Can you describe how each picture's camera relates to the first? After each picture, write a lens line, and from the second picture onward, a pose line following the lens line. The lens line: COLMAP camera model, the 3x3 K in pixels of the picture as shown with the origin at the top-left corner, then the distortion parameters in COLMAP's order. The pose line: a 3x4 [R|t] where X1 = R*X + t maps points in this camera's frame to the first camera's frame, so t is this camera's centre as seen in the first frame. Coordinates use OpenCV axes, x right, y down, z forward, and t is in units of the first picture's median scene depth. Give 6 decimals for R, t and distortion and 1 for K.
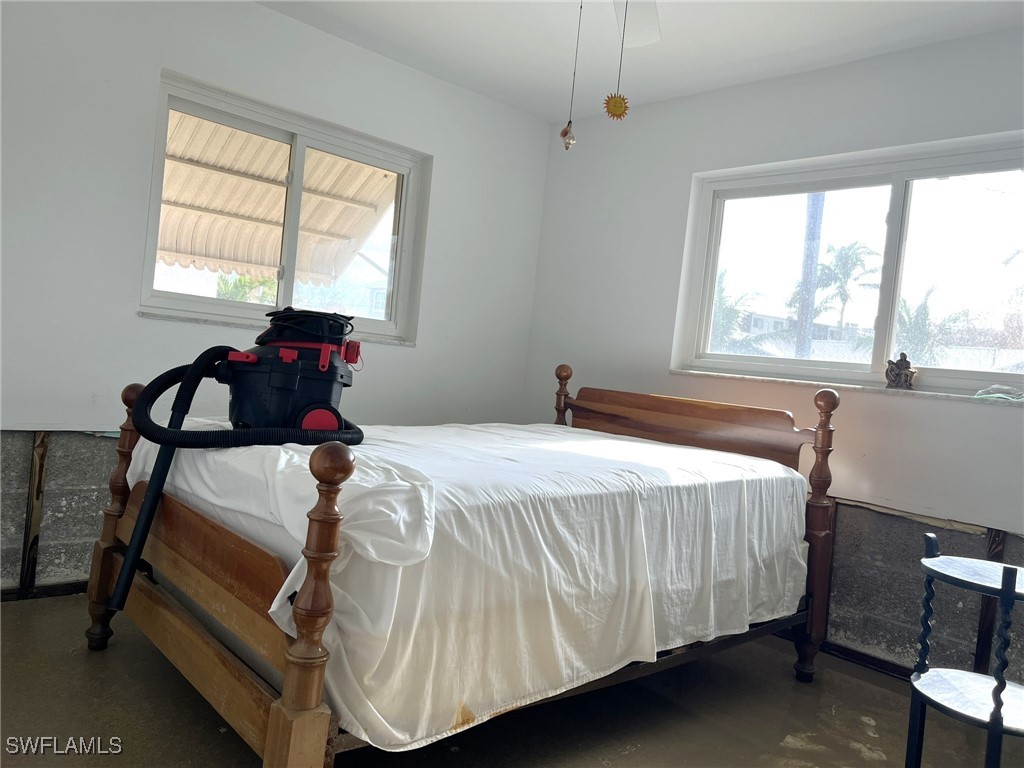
lens RADIAL K [[762.9, 0, 512.0], [0, 762.9, 384.0], [0, 0, 1]] dist [0.005956, 0.003441]
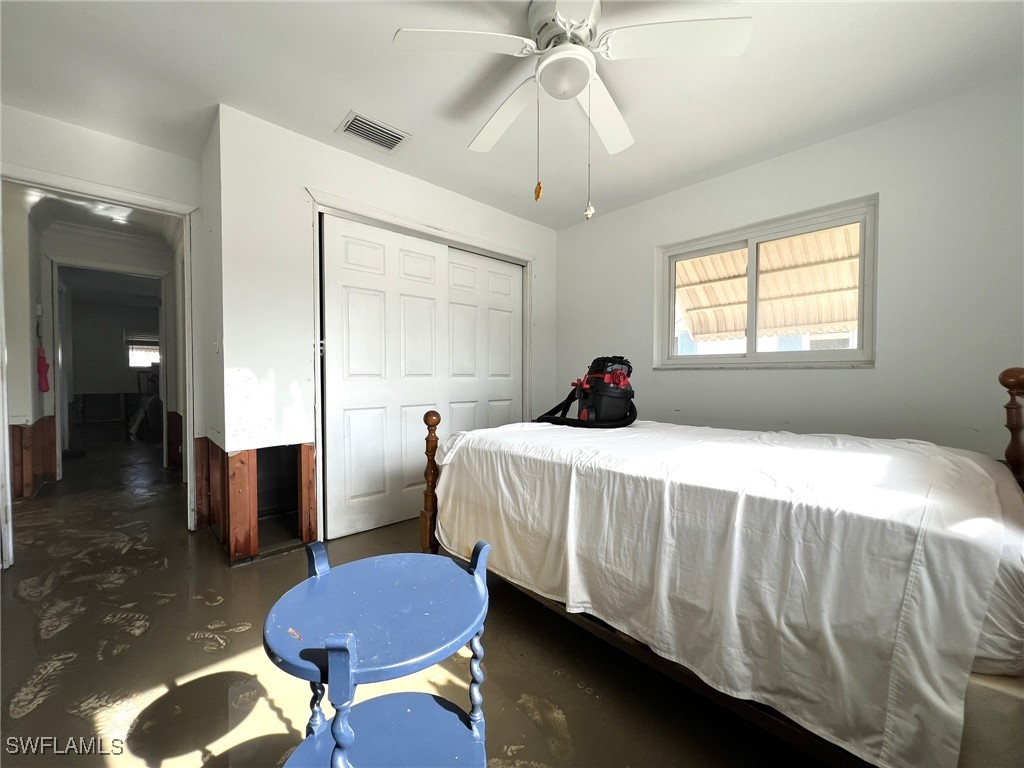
lens RADIAL K [[406.1, 0, 512.0], [0, 406.1, 384.0], [0, 0, 1]] dist [0.000873, 0.000479]
pose [[0.016020, -0.079693, -0.996691, 0.800470], [-0.022911, 0.996528, -0.080049, 0.058933], [0.999609, 0.024117, 0.014138, 0.847785]]
